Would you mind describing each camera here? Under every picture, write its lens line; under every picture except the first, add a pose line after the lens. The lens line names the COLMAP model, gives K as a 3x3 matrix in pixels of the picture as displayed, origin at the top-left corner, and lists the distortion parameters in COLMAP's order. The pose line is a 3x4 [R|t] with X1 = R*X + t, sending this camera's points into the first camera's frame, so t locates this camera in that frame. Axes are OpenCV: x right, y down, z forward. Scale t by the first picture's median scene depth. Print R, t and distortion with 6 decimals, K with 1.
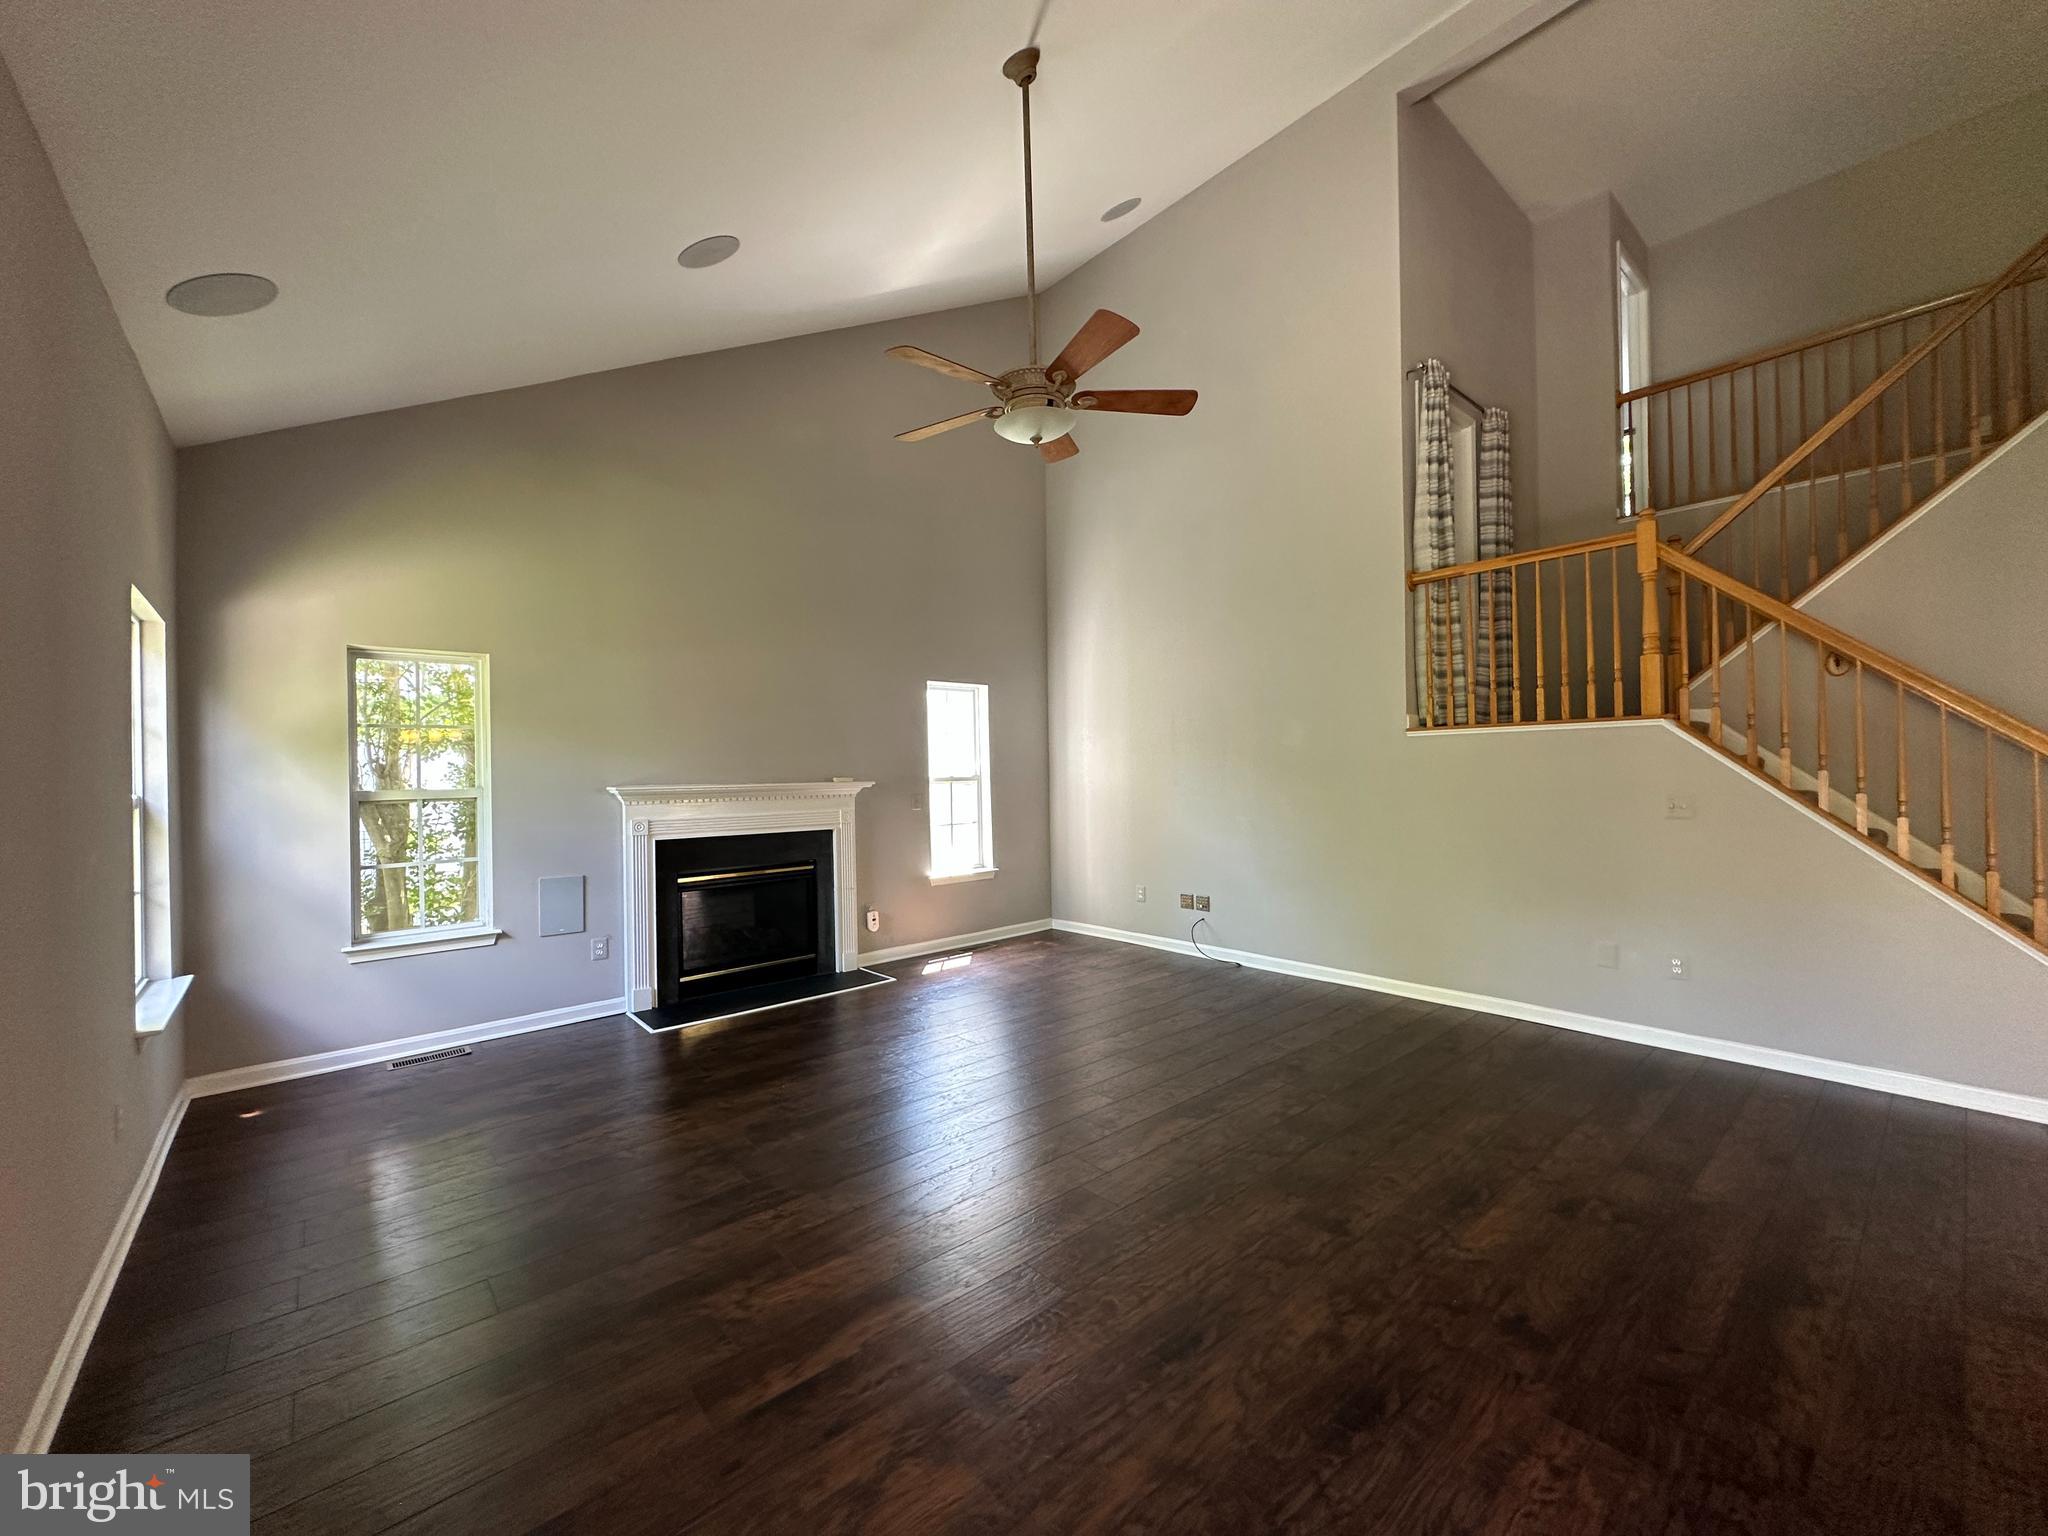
lens RADIAL K [[817.4, 0, 1023.1], [0, 817.4, 766.5], [0, 0, 1]] dist [-0.001499, 0.001323]
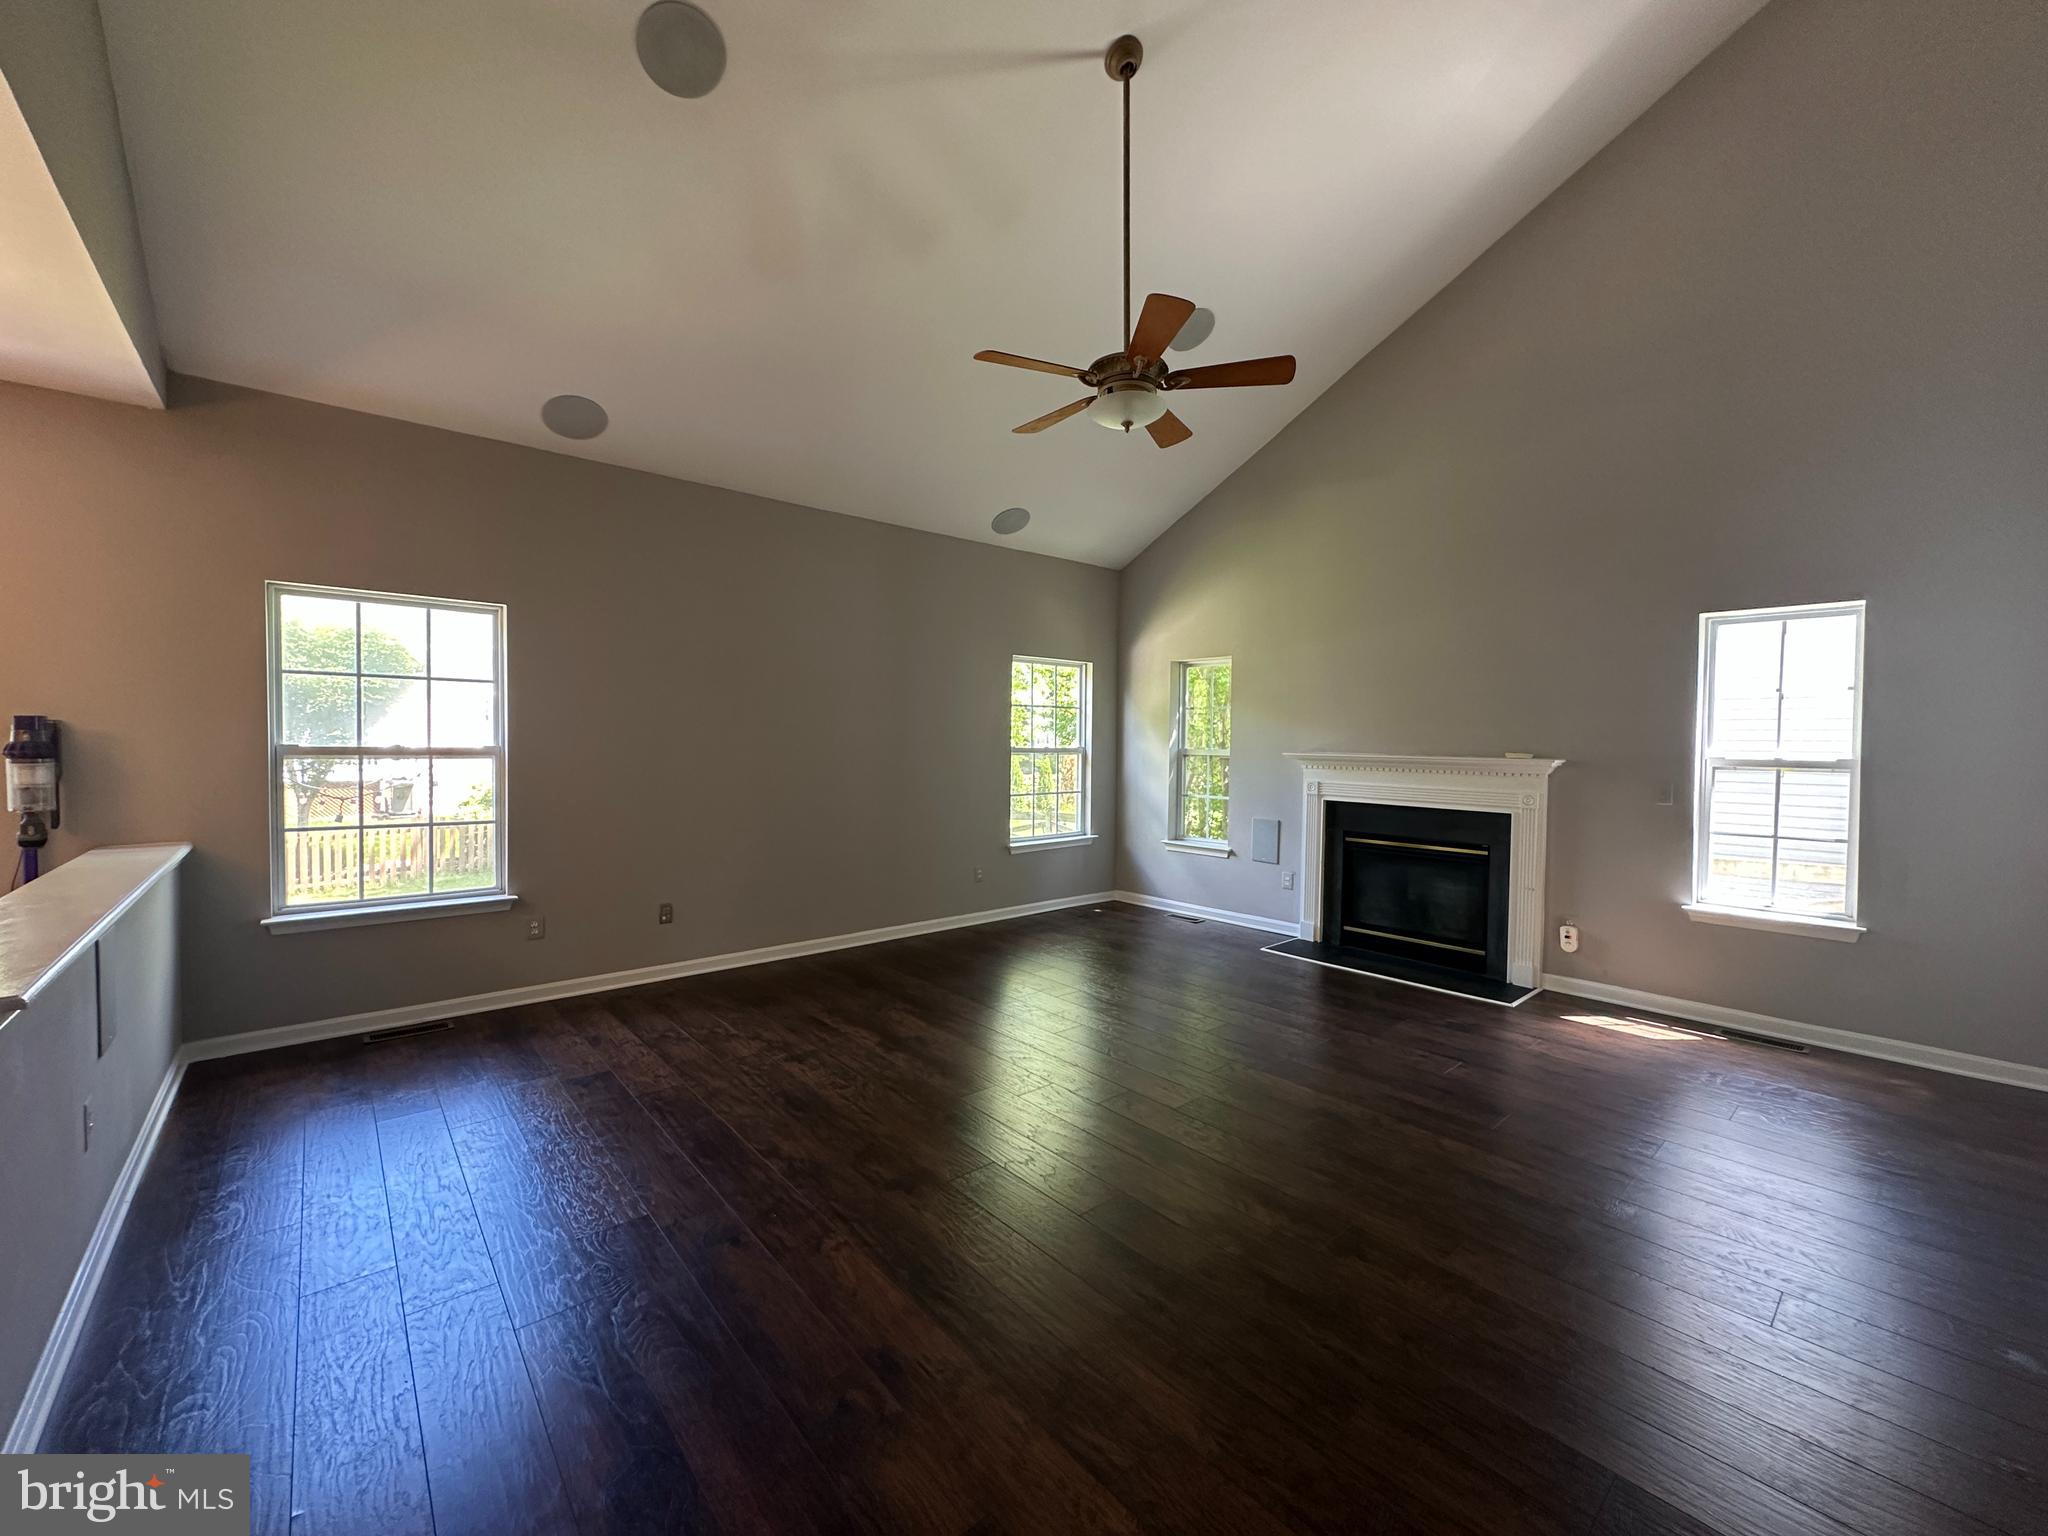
lens RADIAL K [[810.7, 0, 1026.0], [0, 810.7, 767.8], [0, 0, 1]] dist [-0.008410, 0.000769]
pose [[0.000593, 0.054977, -0.998487, 0.681683], [-0.005213, 0.998474, 0.054973, -0.016132], [0.999986, 0.005173, 0.000879, 0.564668]]
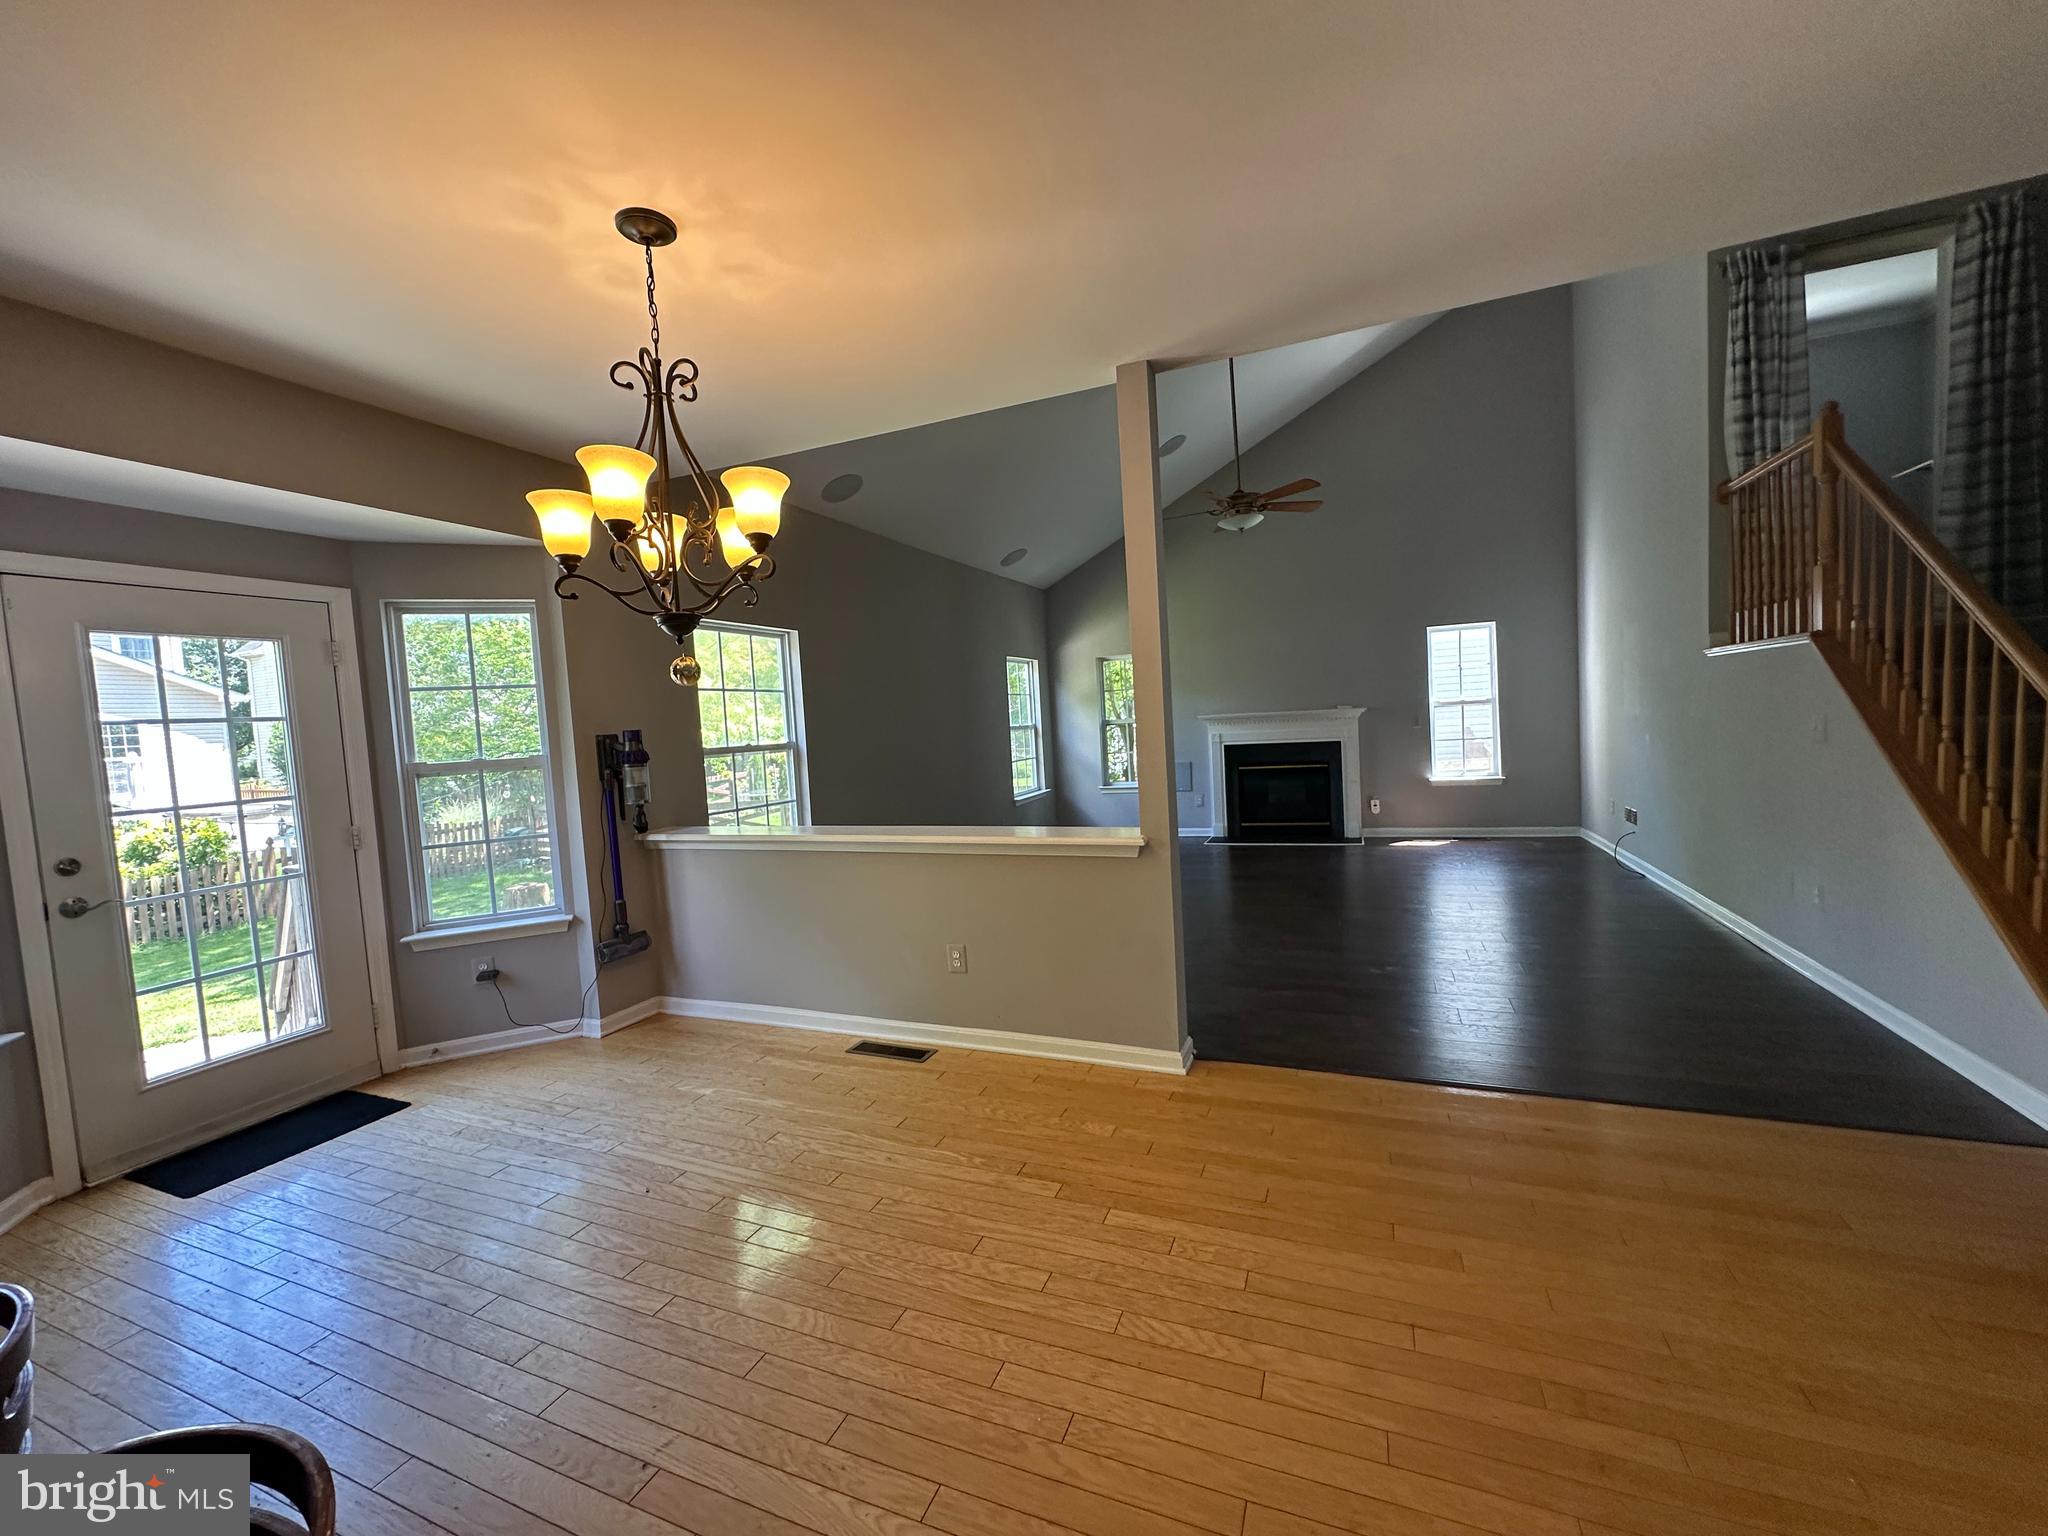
lens RADIAL K [[810.7, 0, 1026.0], [0, 810.7, 767.8], [0, 0, 1]] dist [-0.008410, 0.000769]
pose [[0.445694, 0.044250, -0.894091, 0.939213], [0.052503, 0.995766, 0.075454, -0.017240], [0.893644, -0.080572, 0.441484, -0.181642]]
